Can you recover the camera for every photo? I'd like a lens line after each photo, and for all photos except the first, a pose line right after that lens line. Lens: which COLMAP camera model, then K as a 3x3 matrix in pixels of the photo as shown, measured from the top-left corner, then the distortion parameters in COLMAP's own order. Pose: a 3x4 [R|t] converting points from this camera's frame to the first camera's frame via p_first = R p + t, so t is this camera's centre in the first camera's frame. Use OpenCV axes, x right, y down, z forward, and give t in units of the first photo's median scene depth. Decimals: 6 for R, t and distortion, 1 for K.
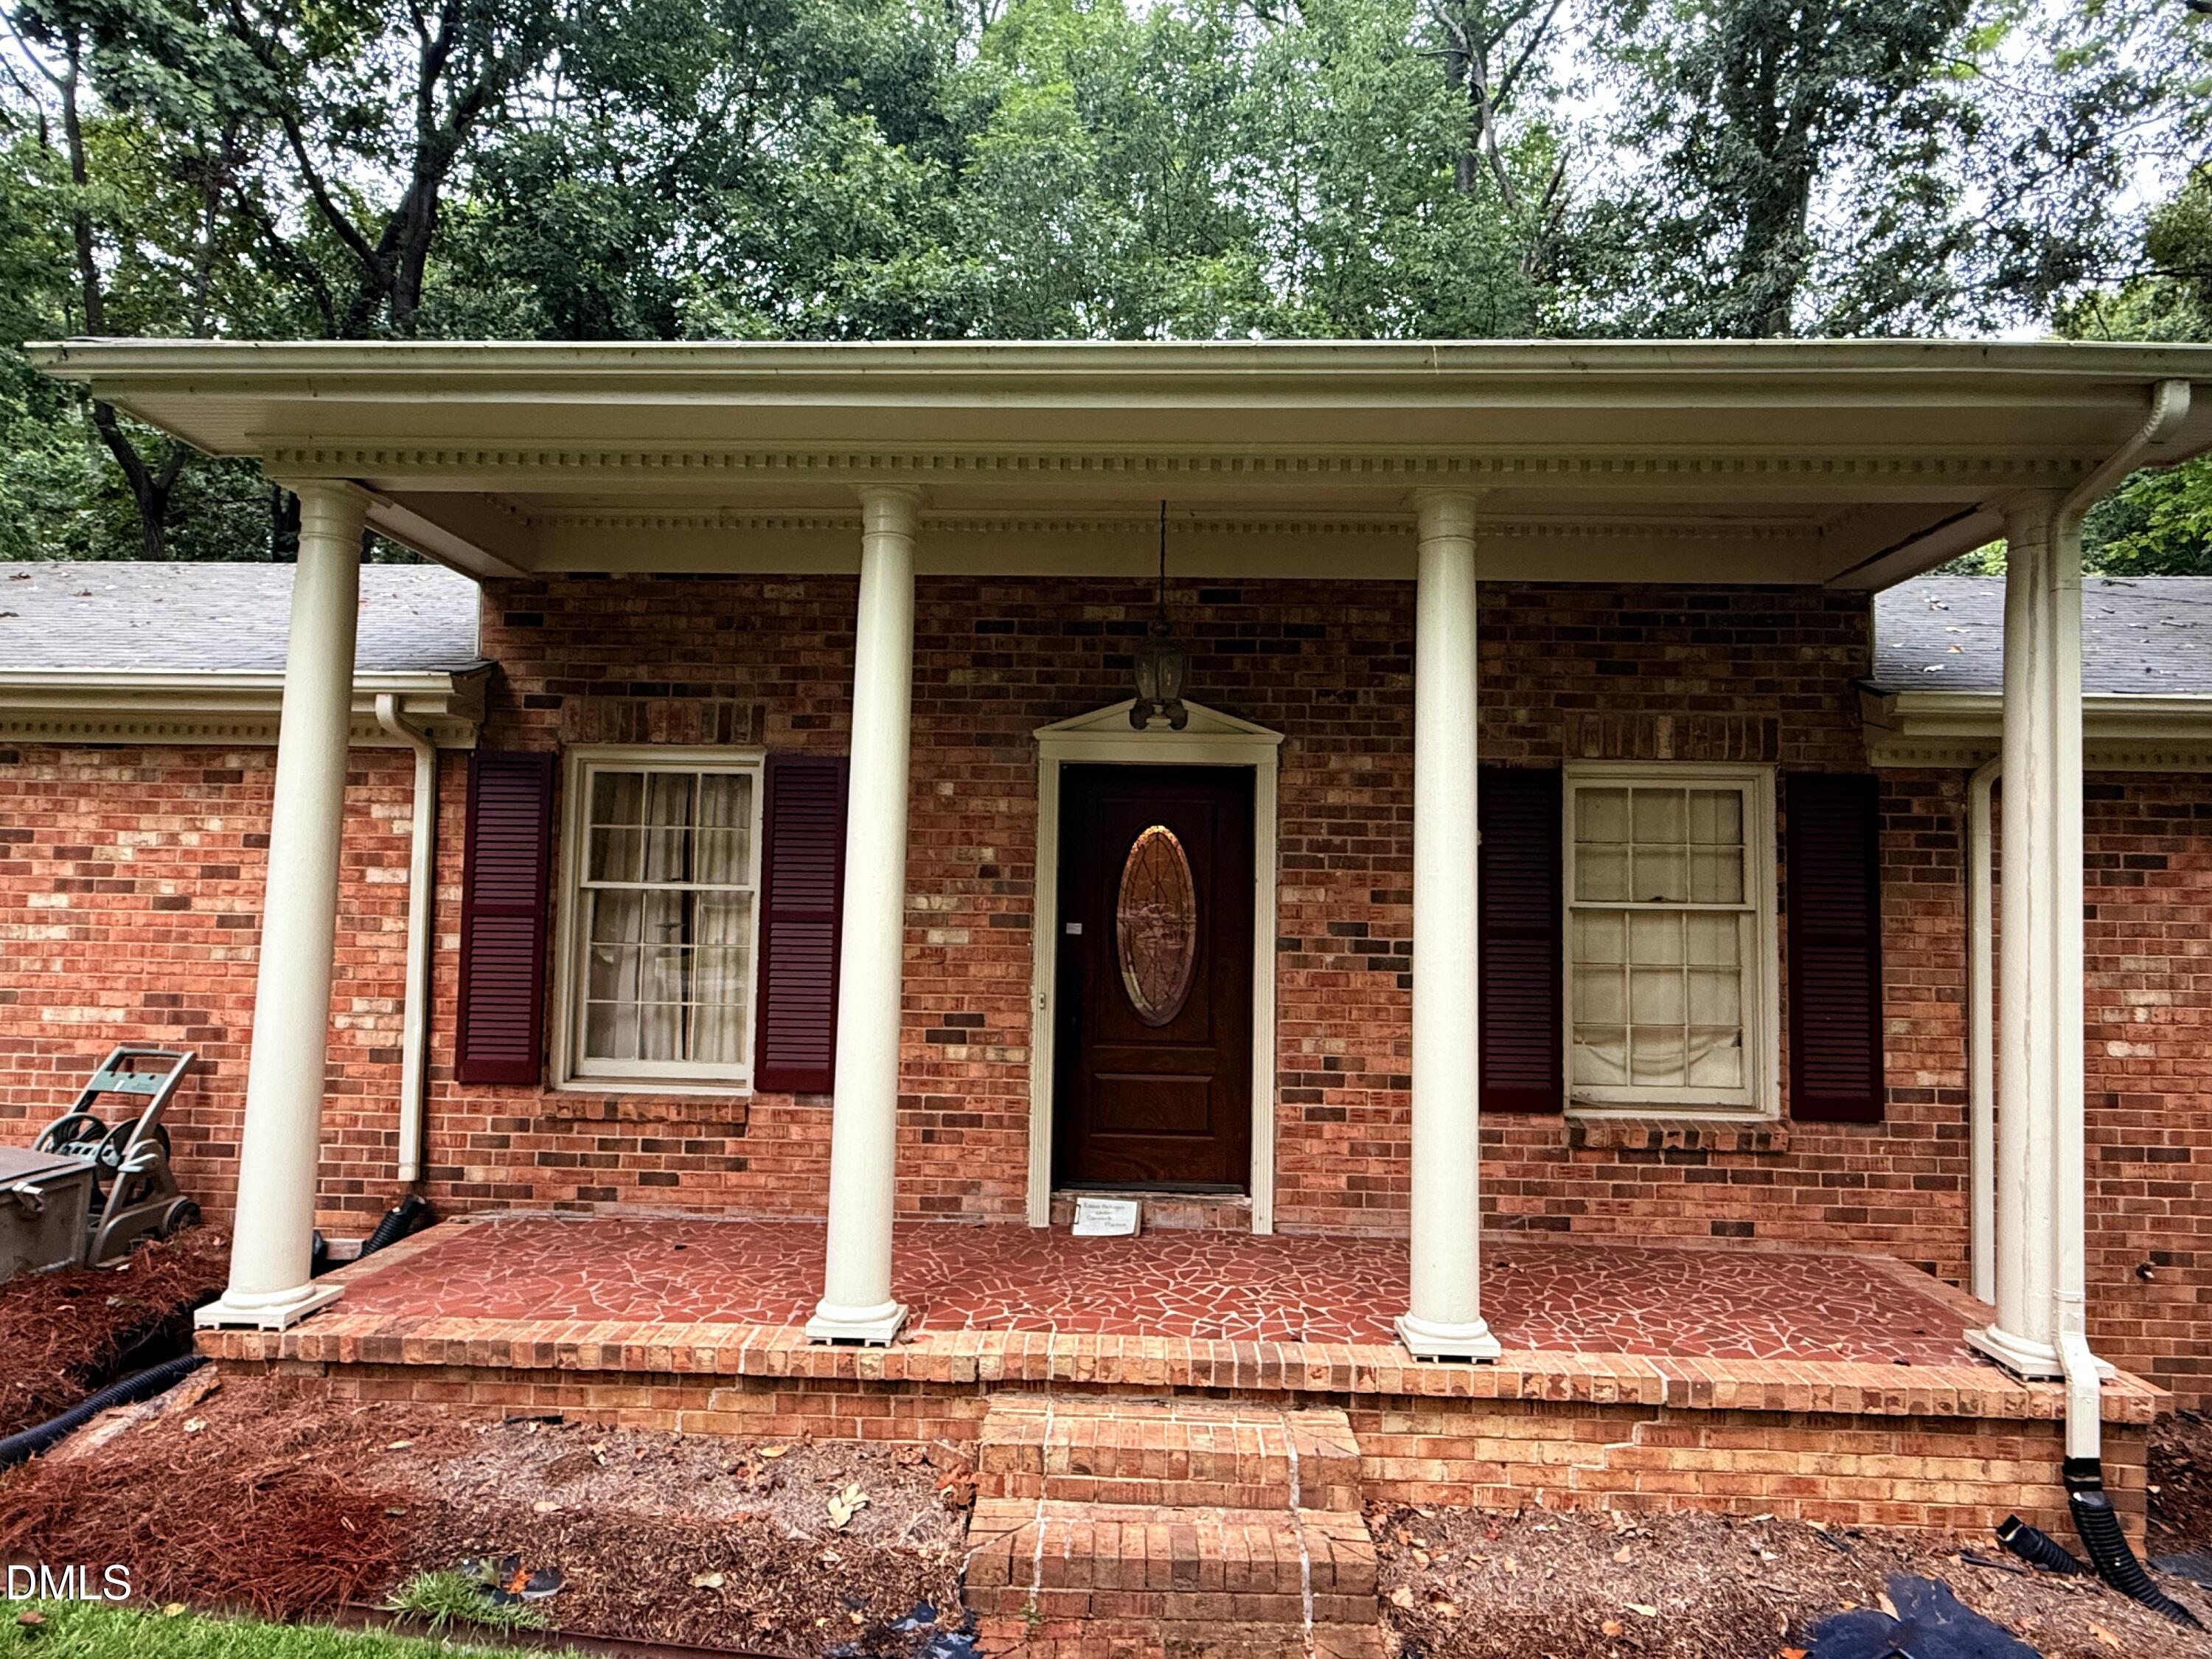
lens RADIAL K [[1225.2, 0, 1113.1], [0, 1225.2, 839.8], [0, 0, 1]] dist [-0.000613, 0.000901]
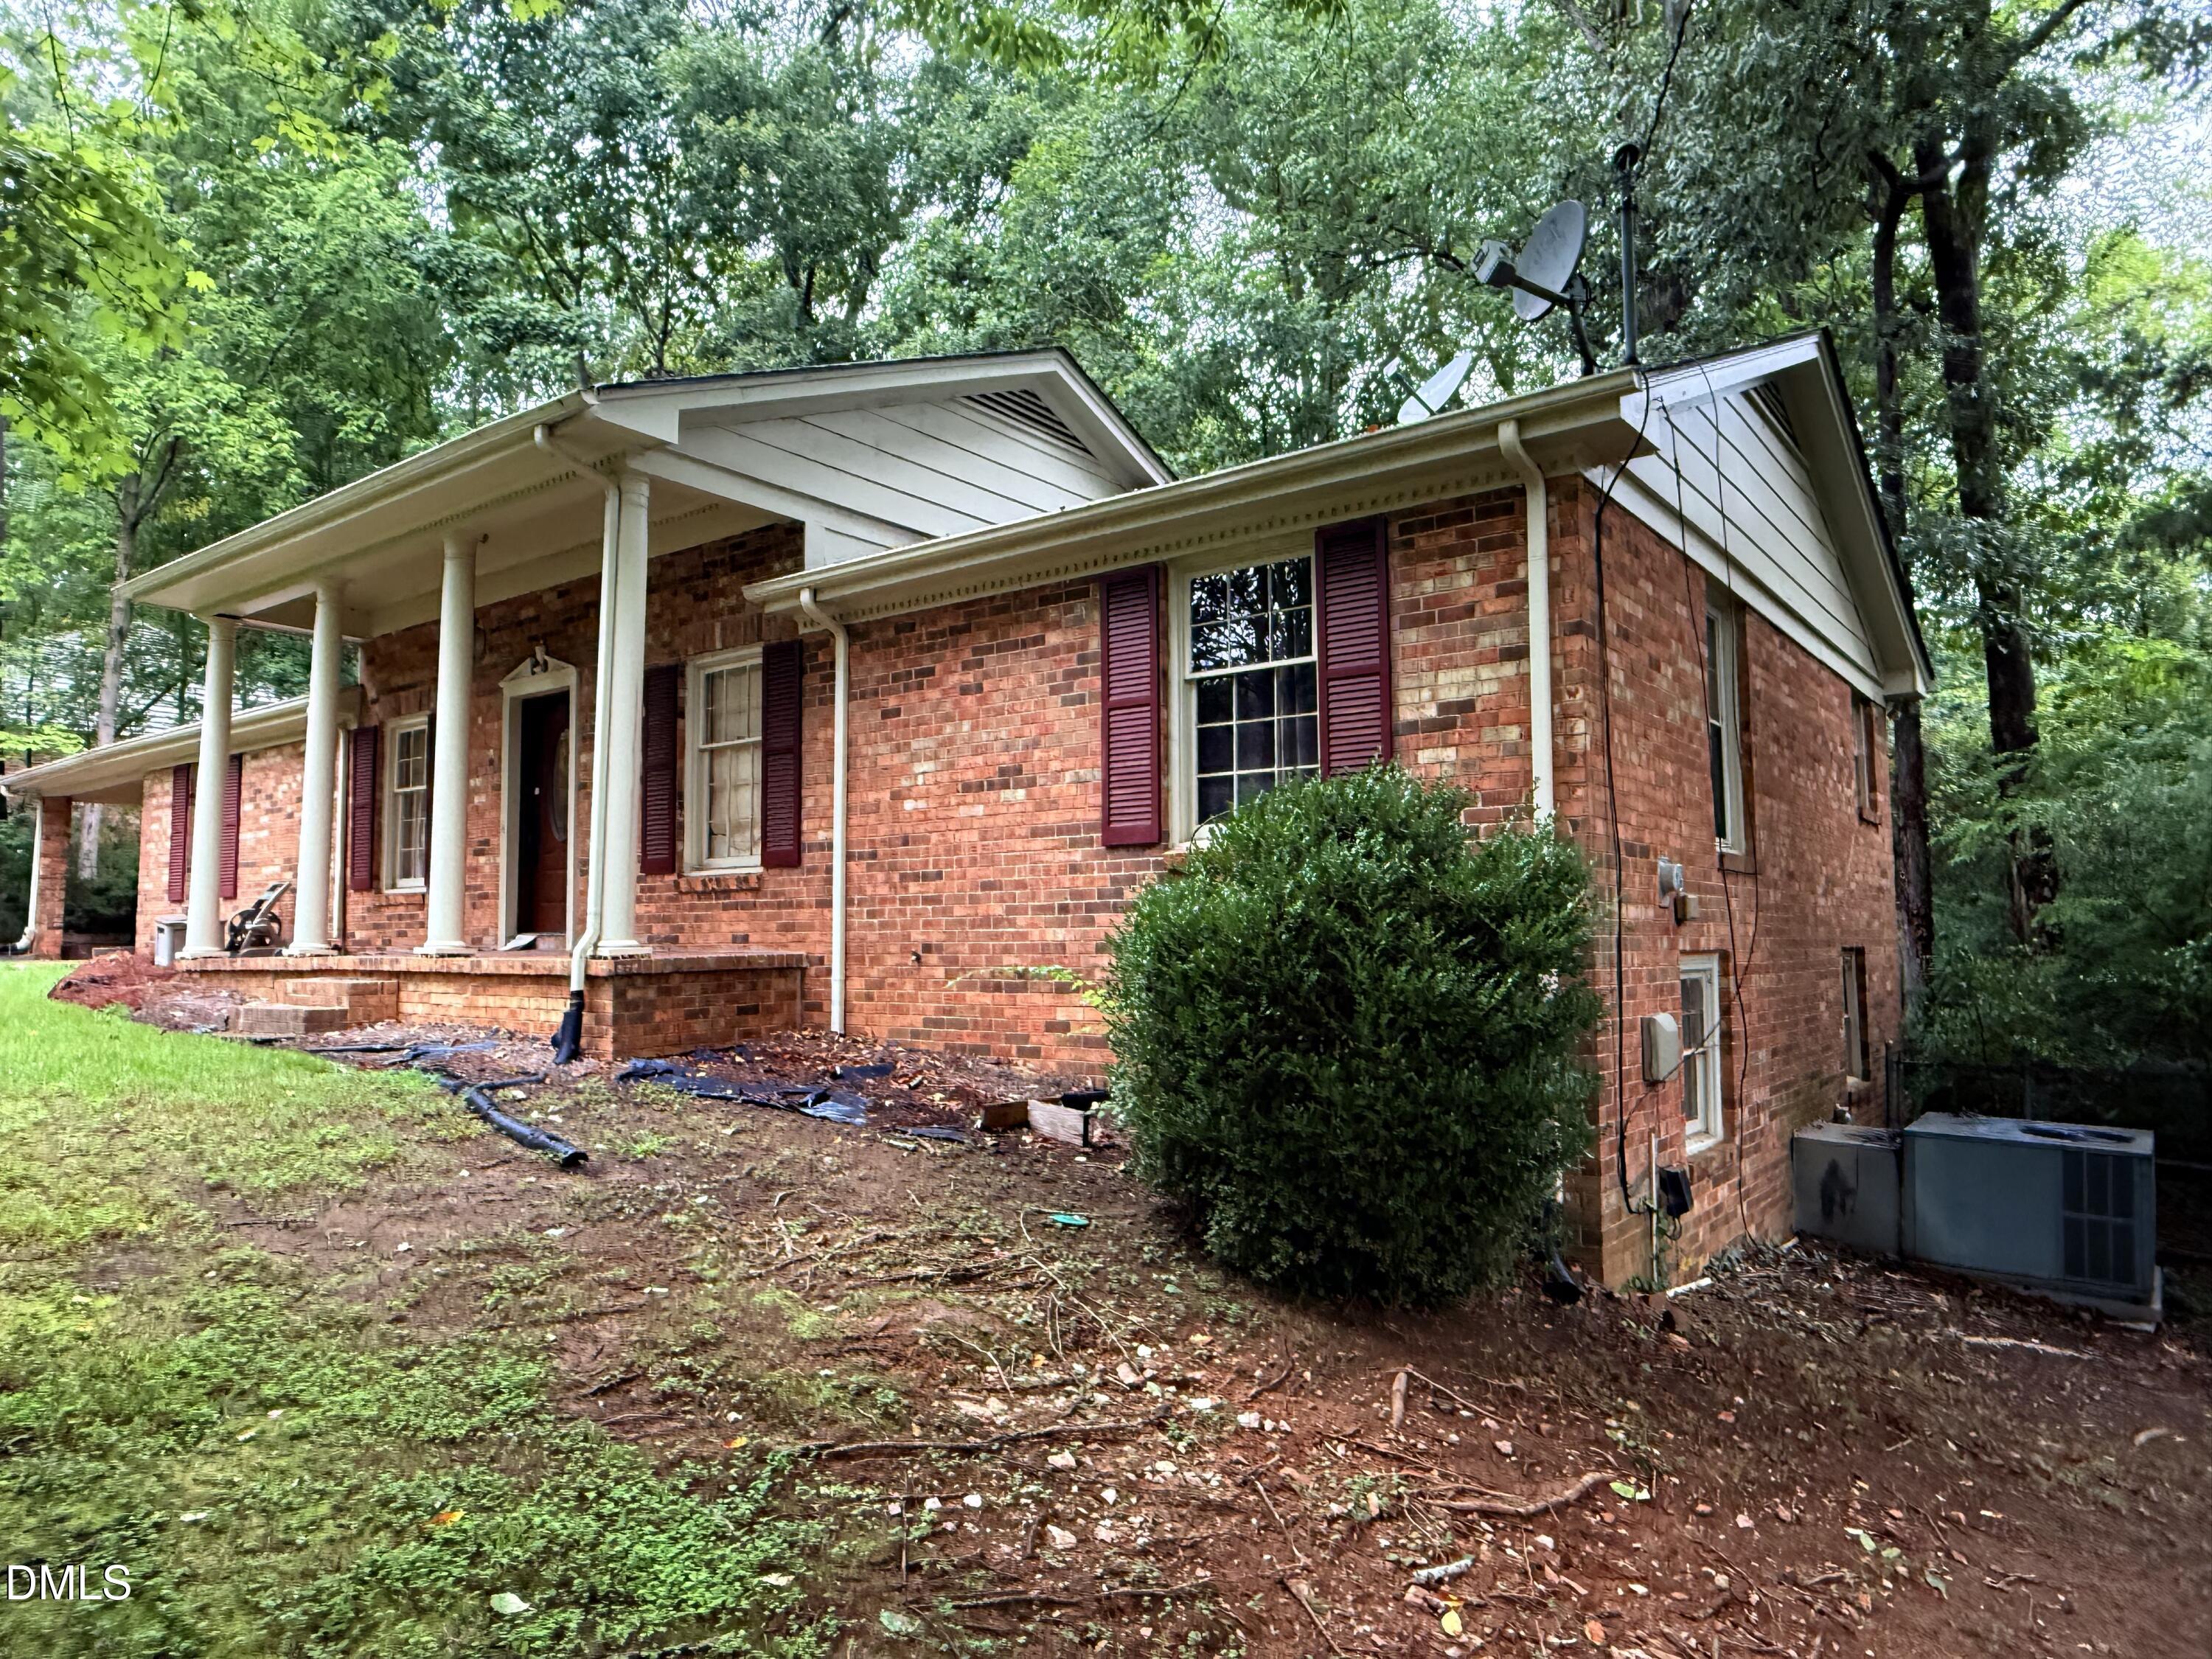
lens RADIAL K [[1391.3, 0, 1144.6], [0, 1391.3, 846.0], [0, 0, 1]] dist [-0.001502, -0.000346]
pose [[0.826338, -0.064720, -0.559444, 1.894435], [0.054657, 0.997902, -0.034711, 0.281298], [0.560516, -0.001895, 0.828141, -0.186582]]
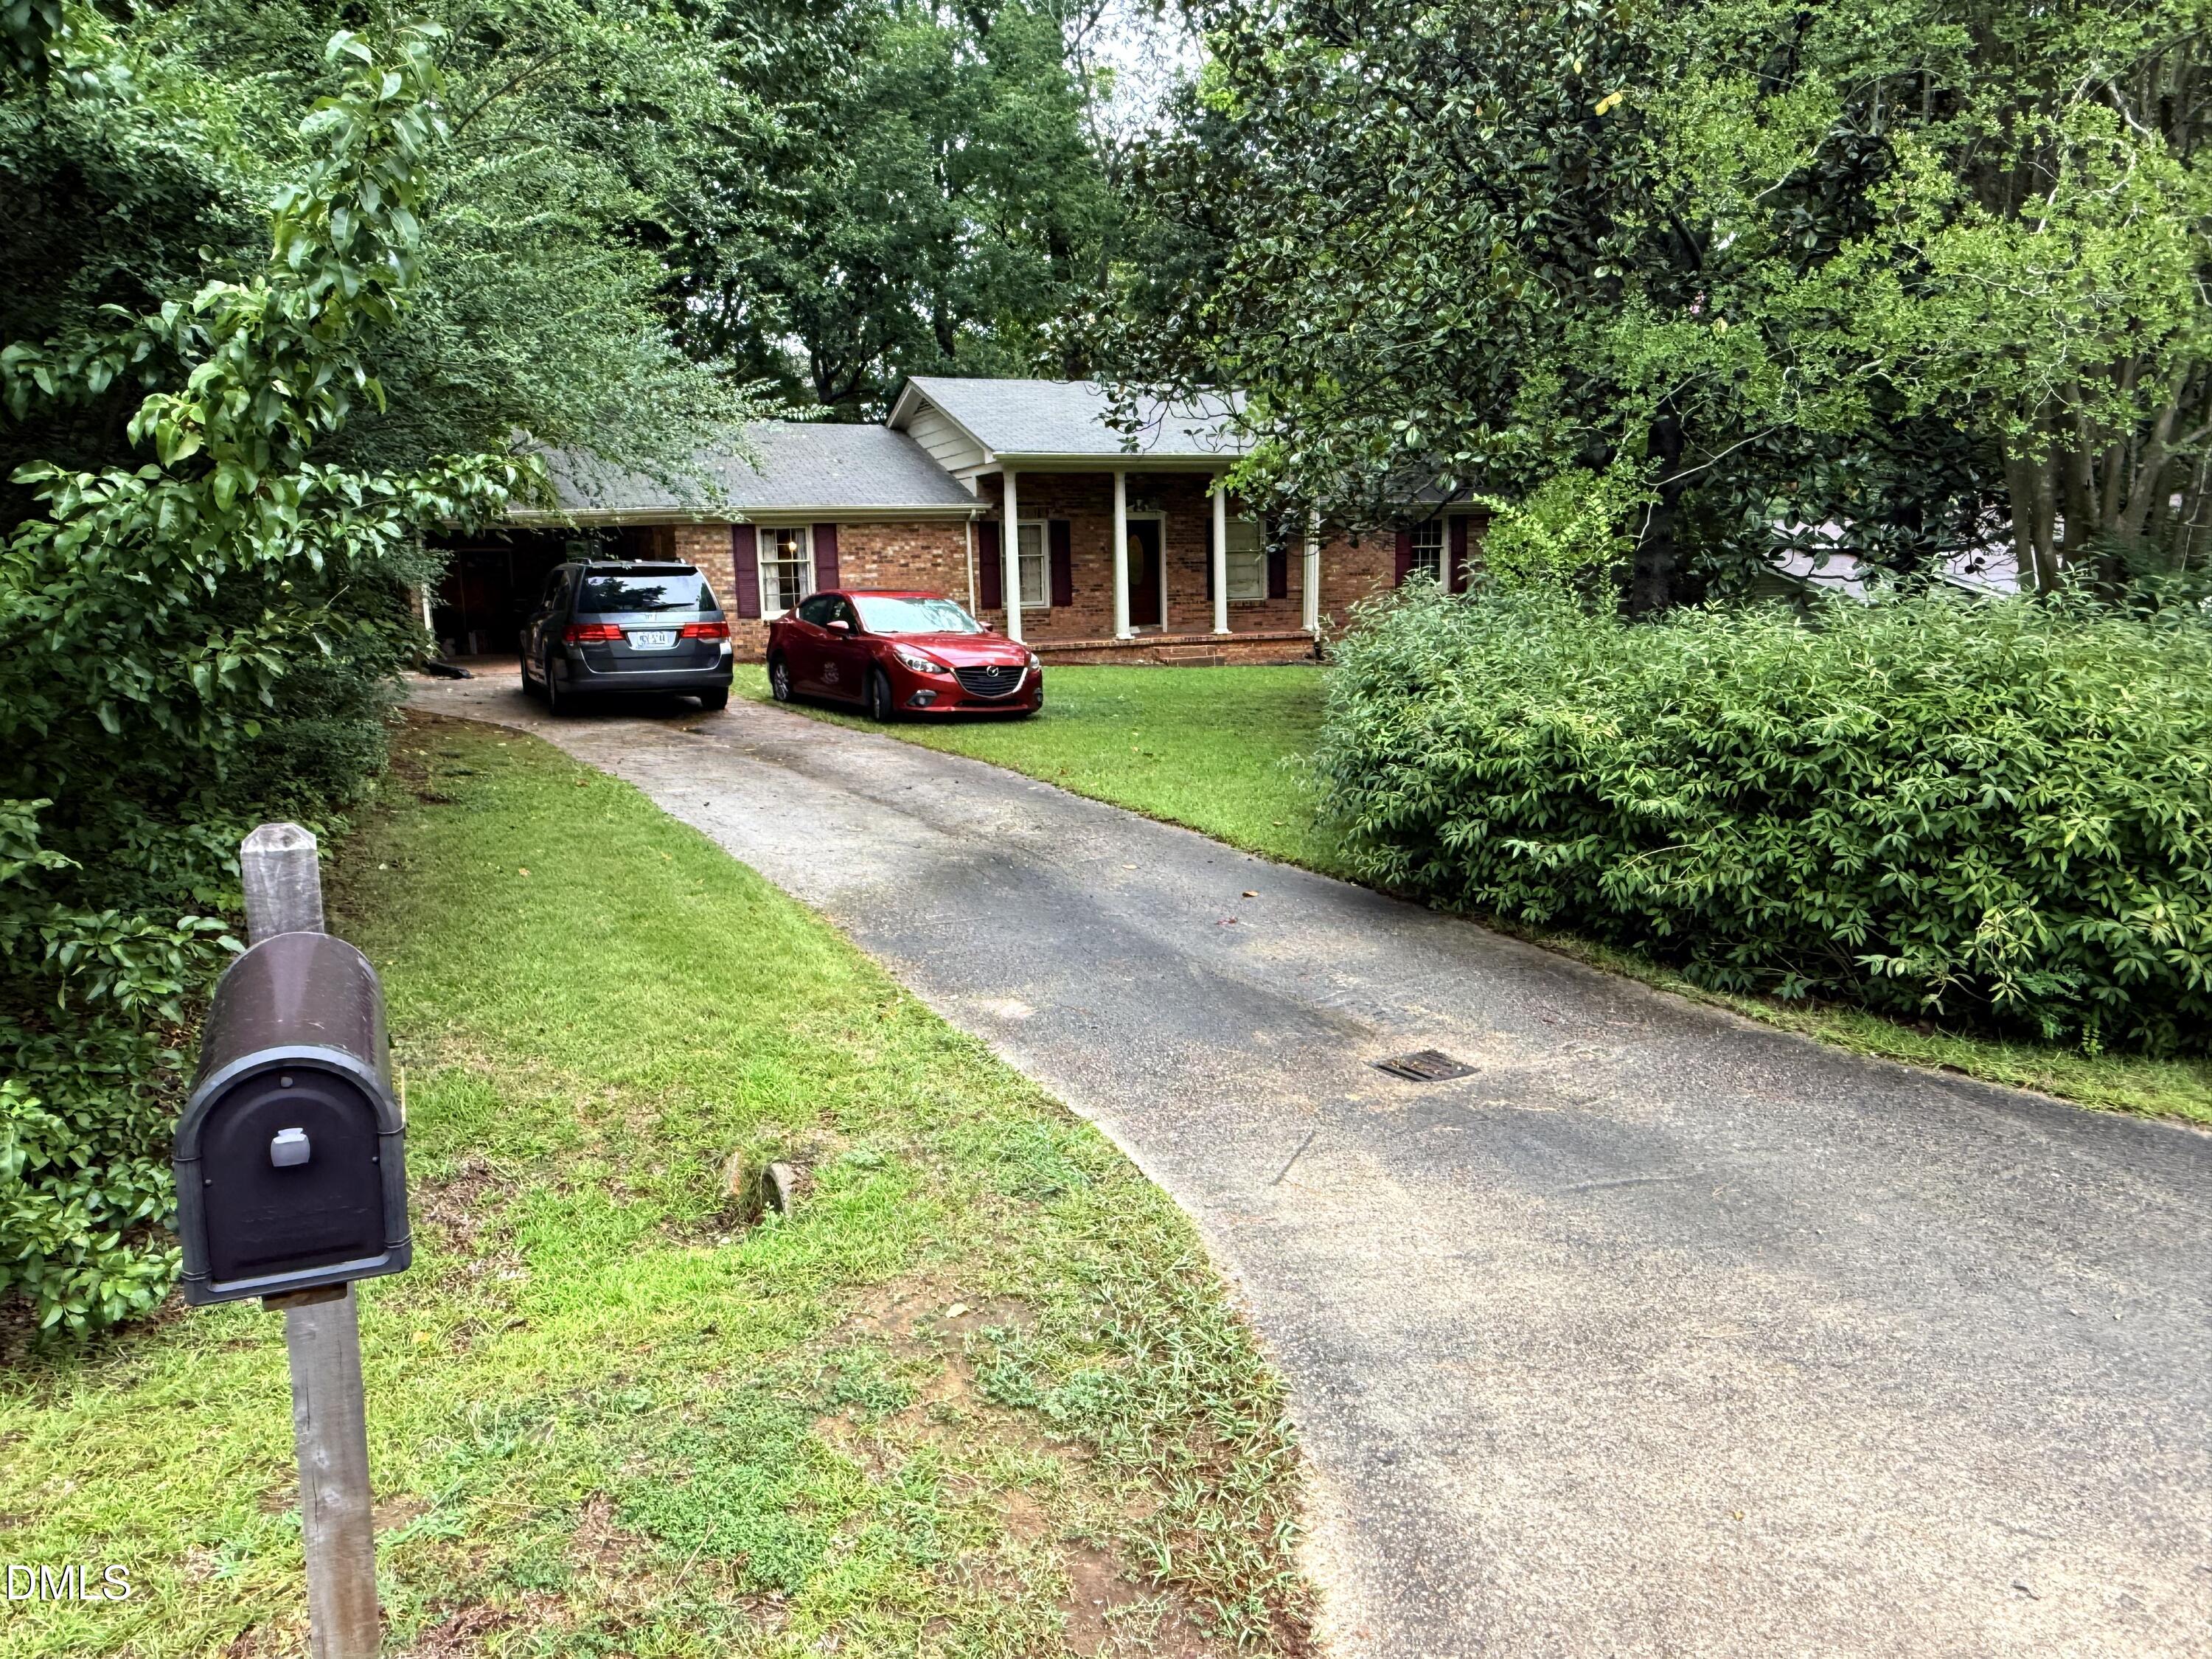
lens RADIAL K [[1542.8, 0, 1106.0], [0, 1542.8, 829.5], [0, 0, 1]] dist [0.001346, 0.000414]
pose [[0.887436, -0.120085, 0.445013, -2.492395], [0.015976, 0.972900, 0.230675, -0.248399], [-0.460653, -0.197599, 0.865305, -3.631487]]
